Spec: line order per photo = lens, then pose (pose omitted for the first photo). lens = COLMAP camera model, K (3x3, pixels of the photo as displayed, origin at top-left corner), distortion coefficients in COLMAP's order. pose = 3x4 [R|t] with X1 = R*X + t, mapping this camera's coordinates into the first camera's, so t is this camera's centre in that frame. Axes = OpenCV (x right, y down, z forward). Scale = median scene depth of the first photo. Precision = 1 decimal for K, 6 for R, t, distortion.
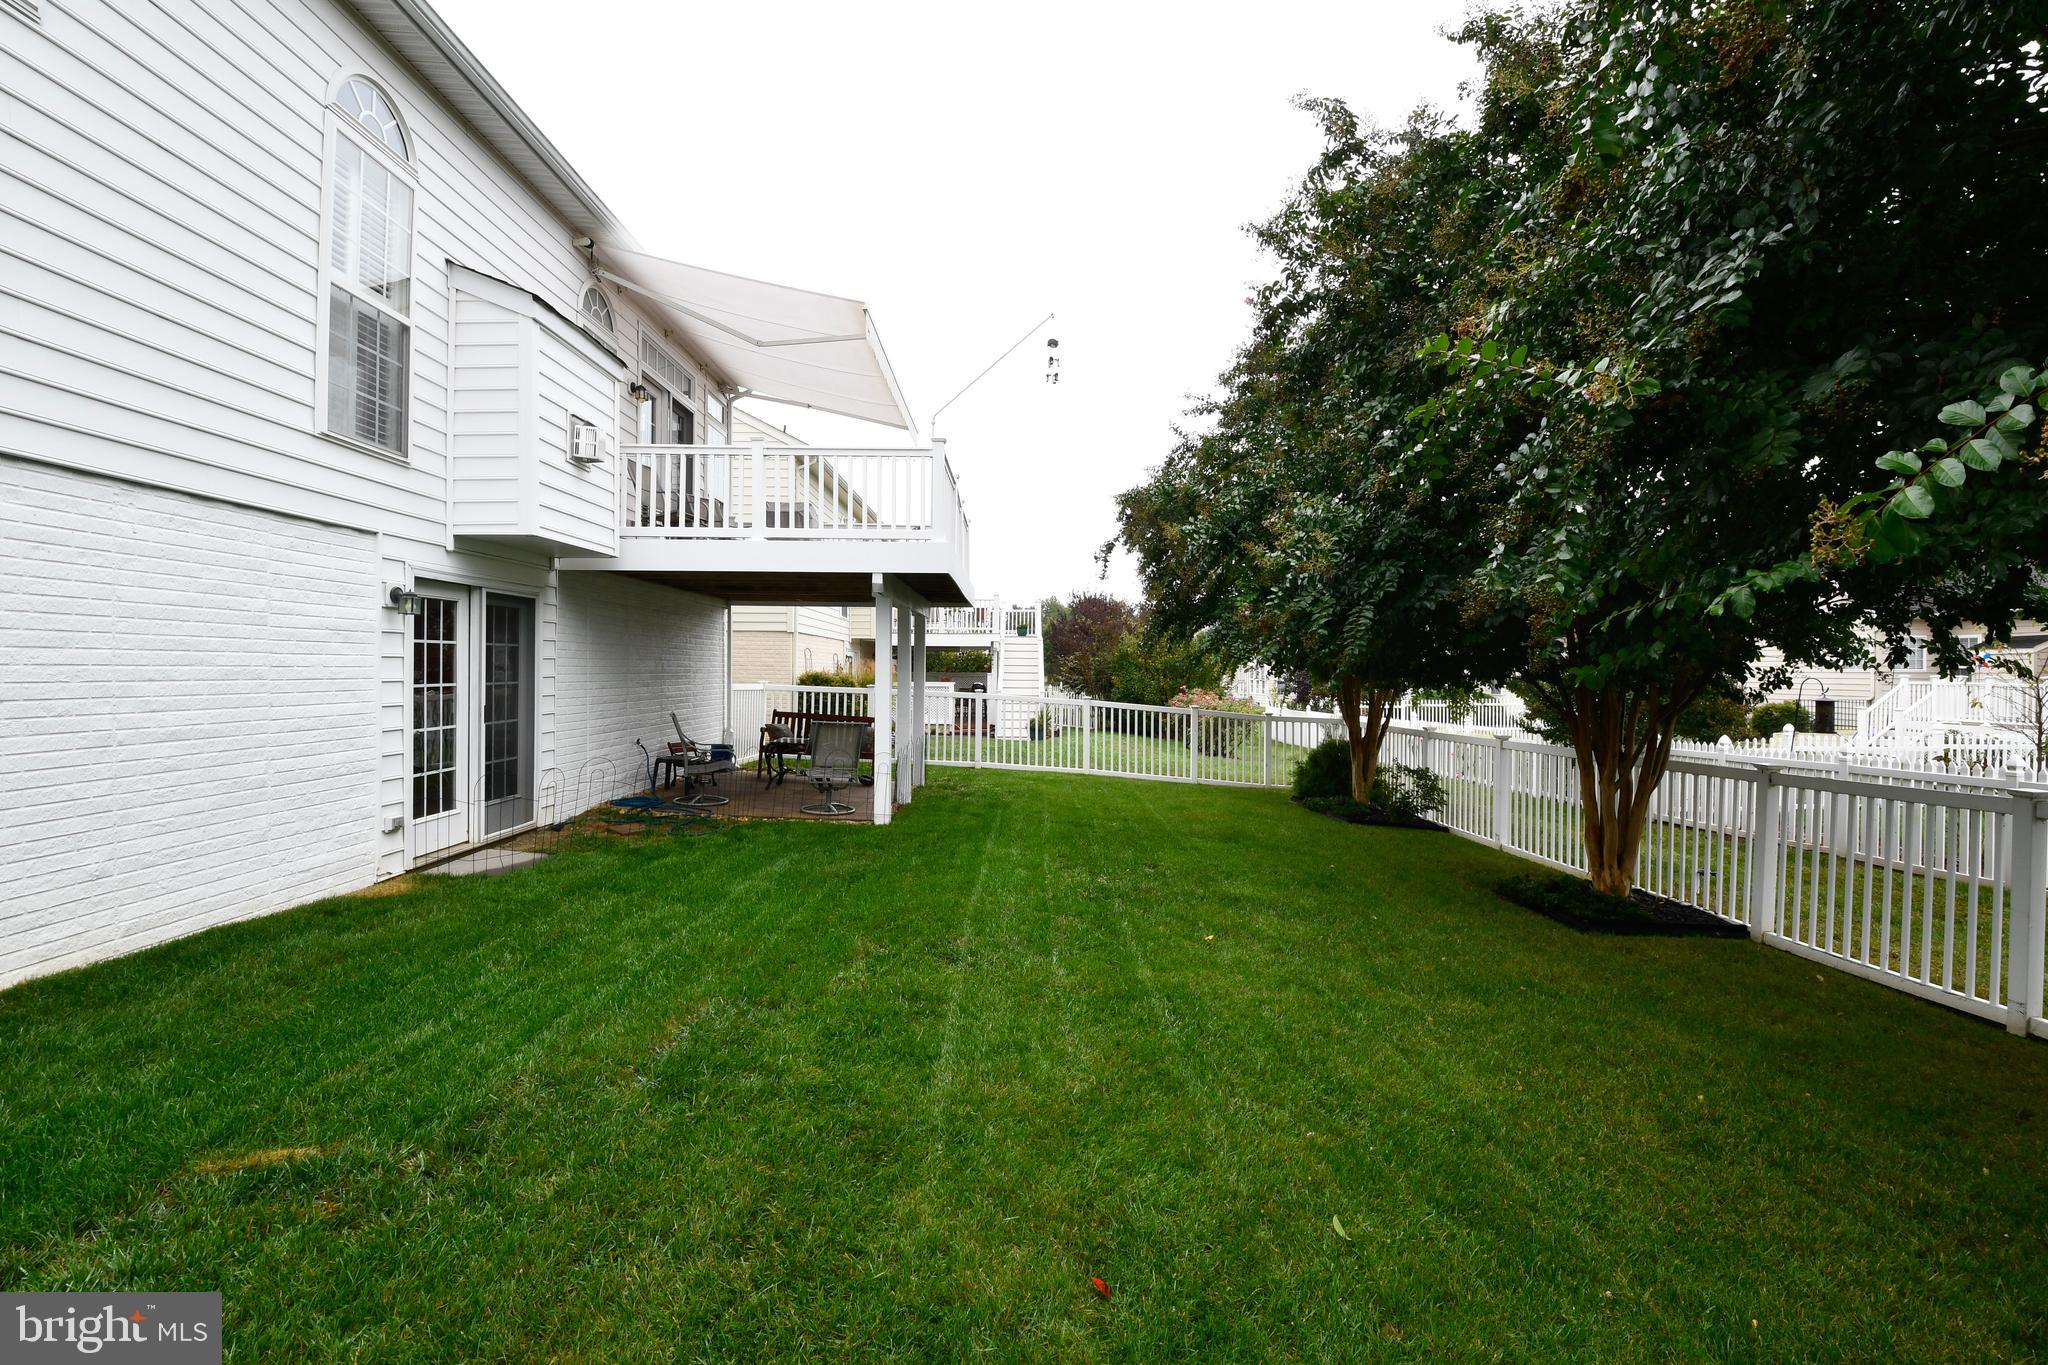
lens RADIAL K [[931.8, 0, 1024.0], [0, 931.8, 682.5], [0, 0, 1]] dist [-0.017131, -0.000384]
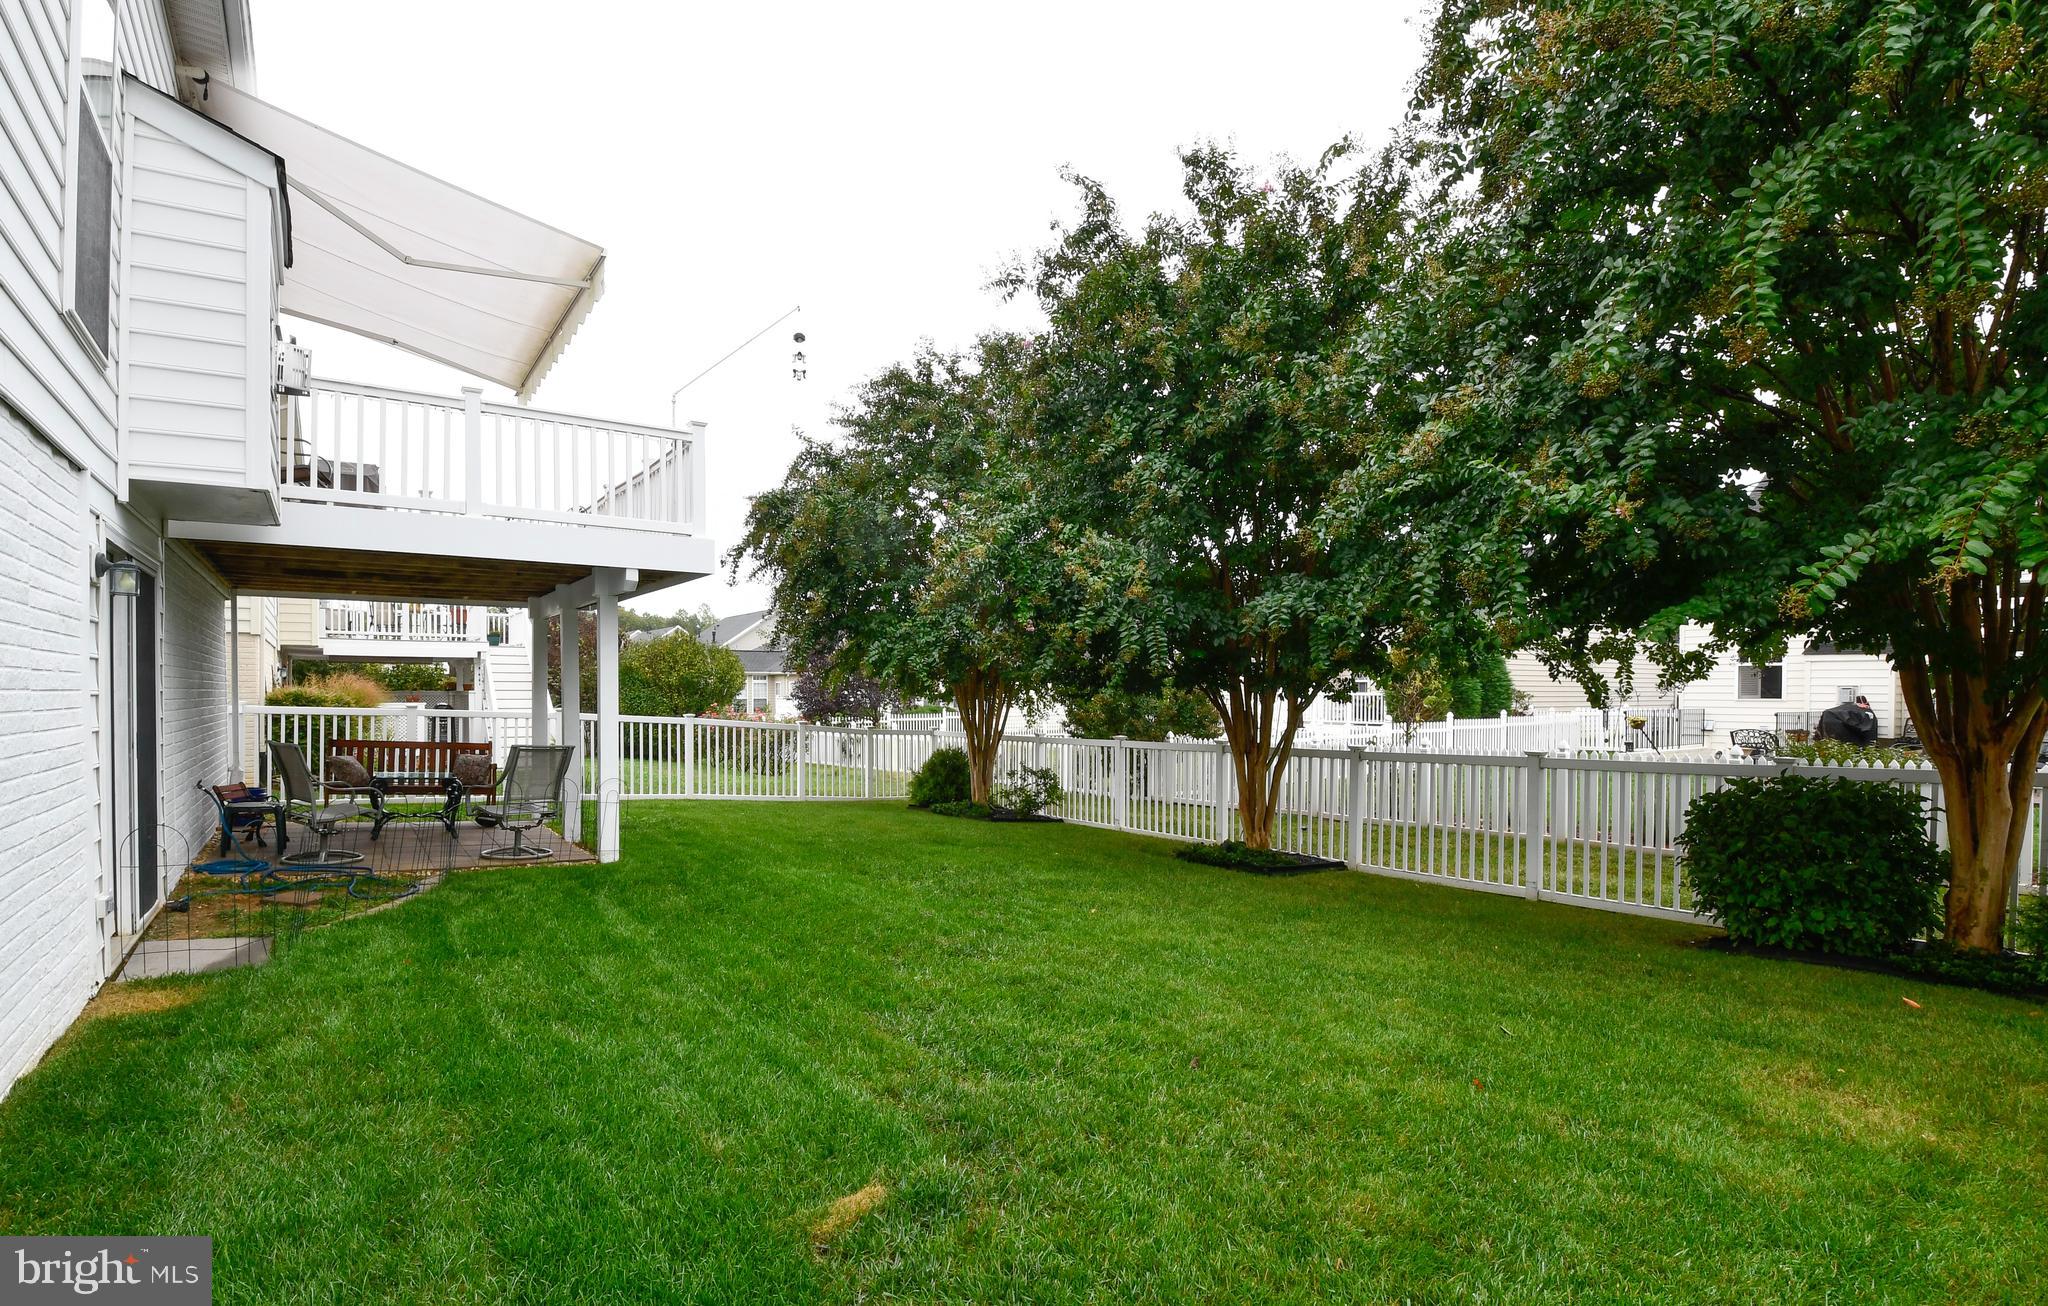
lens RADIAL K [[1000.0, 0, 1024.2], [0, 1000.0, 709.7], [0, 0, 1]] dist [-0.000825, -0.016895]
pose [[0.817976, -0.017975, 0.574971, -0.391267], [0.013392, 0.999836, 0.012206, 0.007063], [-0.575096, -0.002284, 0.818083, 0.029627]]
